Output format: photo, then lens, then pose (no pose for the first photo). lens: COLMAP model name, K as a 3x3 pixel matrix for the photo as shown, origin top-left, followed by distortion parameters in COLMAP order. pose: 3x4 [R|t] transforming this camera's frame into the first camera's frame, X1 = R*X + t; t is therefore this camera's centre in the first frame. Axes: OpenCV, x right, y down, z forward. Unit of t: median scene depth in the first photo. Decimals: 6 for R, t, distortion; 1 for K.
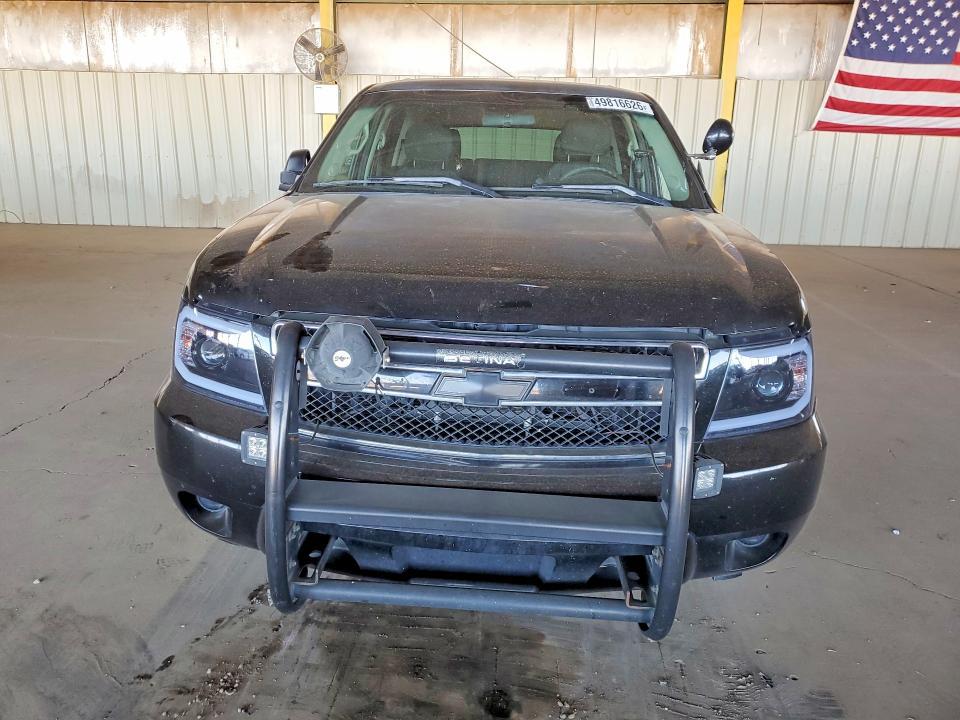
lens RADIAL K [[745.8, 0, 480.0], [0, 745.8, 360.0], [0, 0, 1]] dist [0.002210, 0.012265]
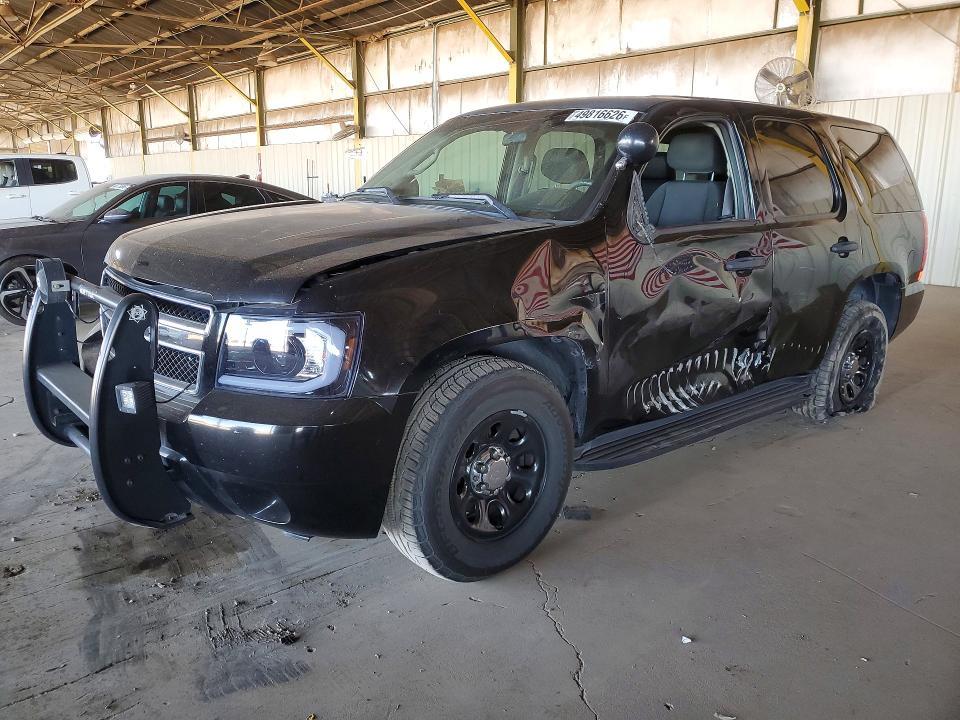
lens RADIAL K [[763.0, 0, 480.0], [0, 763.0, 360.0], [0, 0, 1]] dist [0.020401, 0.002217]
pose [[0.692904, 0.151149, -0.705010, 0.253268], [-0.190749, 0.981371, 0.022926, -0.009582], [0.695341, 0.118594, 0.708827, 0.068877]]
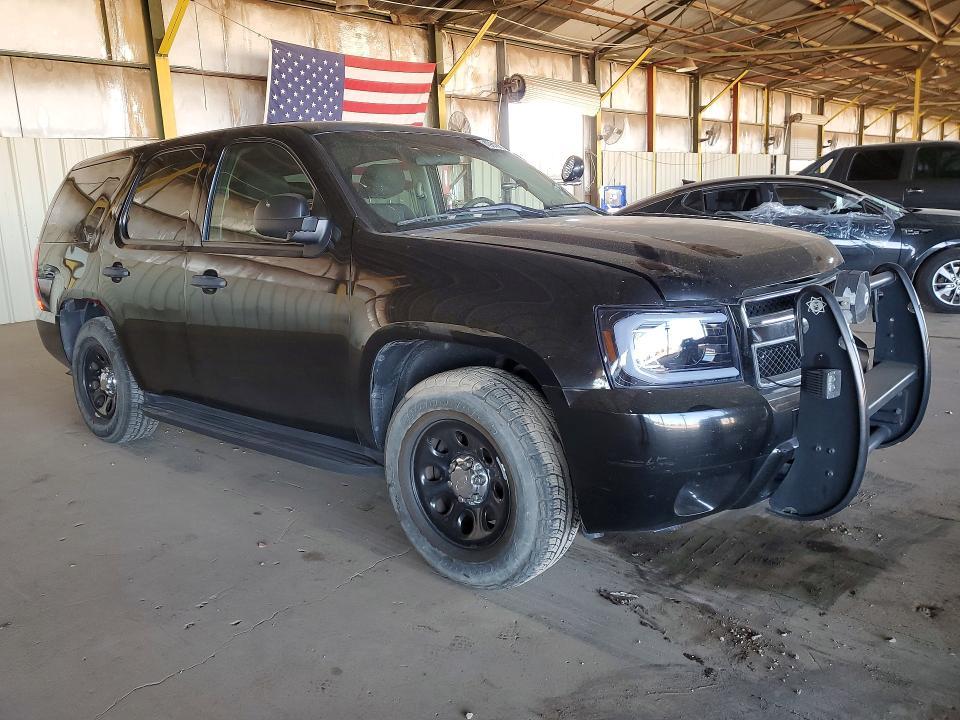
lens RADIAL K [[719.2, 0, 480.0], [0, 719.2, 360.0], [0, 0, 1]] dist [0.018357, 0.000425]
pose [[0.619367, -0.219156, 0.753893, -0.246817], [0.274420, 0.960112, 0.053651, -0.025220], [-0.735580, 0.173654, 0.654803, 0.094305]]
